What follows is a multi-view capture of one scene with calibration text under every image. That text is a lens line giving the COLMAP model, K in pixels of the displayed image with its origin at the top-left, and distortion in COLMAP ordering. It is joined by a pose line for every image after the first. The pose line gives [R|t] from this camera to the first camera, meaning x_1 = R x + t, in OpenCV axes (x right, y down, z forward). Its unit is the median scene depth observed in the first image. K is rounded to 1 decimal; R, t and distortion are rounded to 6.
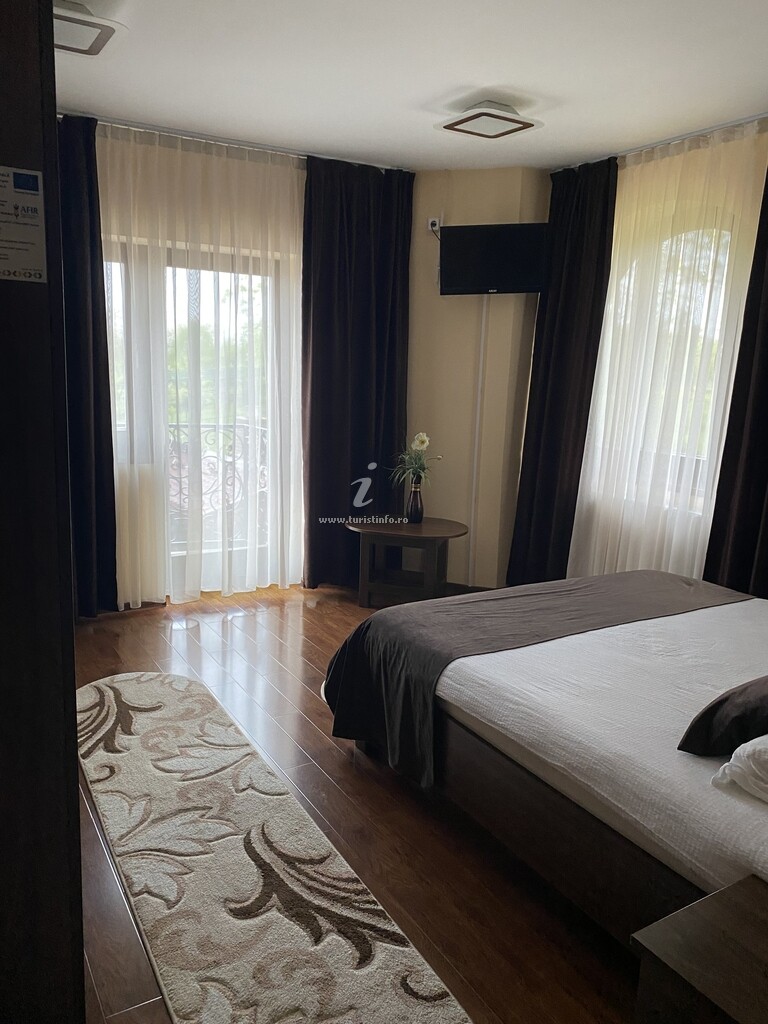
lens RADIAL K [[771.4, 0, 382.1], [0, 771.4, 514.5], [0, 0, 1]] dist [-0.001600, -0.009053]
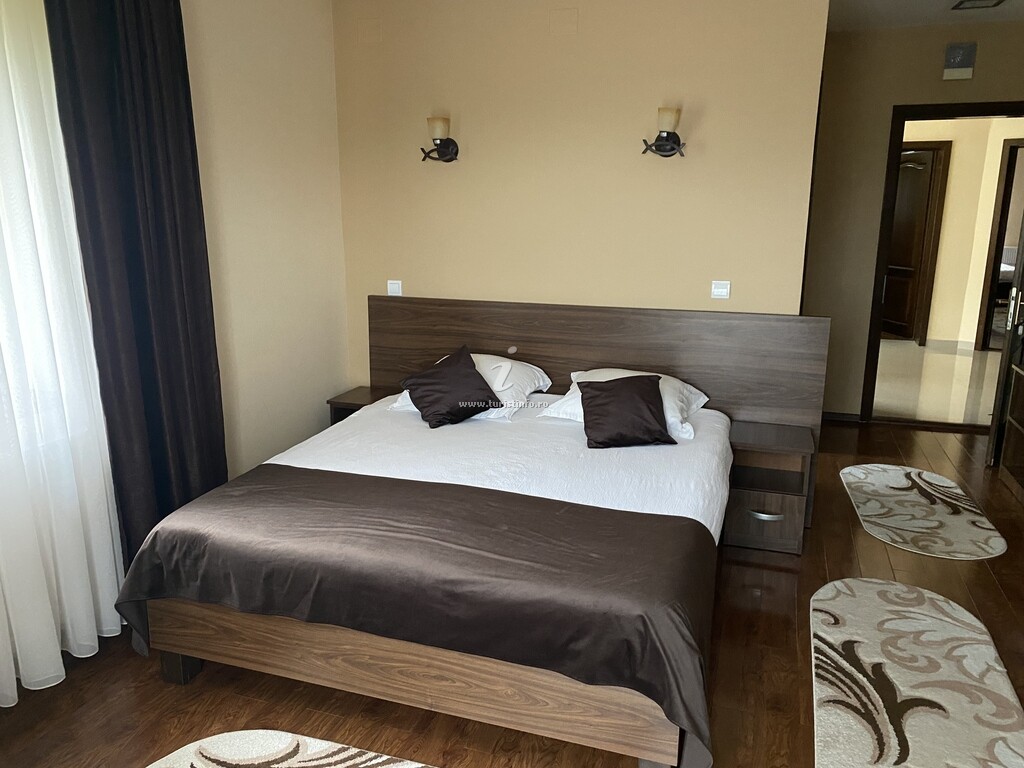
lens RADIAL K [[771.4, 0, 511.5], [0, 771.4, 384.9], [0, 0, 1]] dist [-0.001600, -0.009053]
pose [[-0.646250, -0.220510, 0.730572, -0.473735], [0.151814, 0.901058, 0.406259, -0.437653], [-0.747872, 0.373457, -0.548833, 1.796601]]
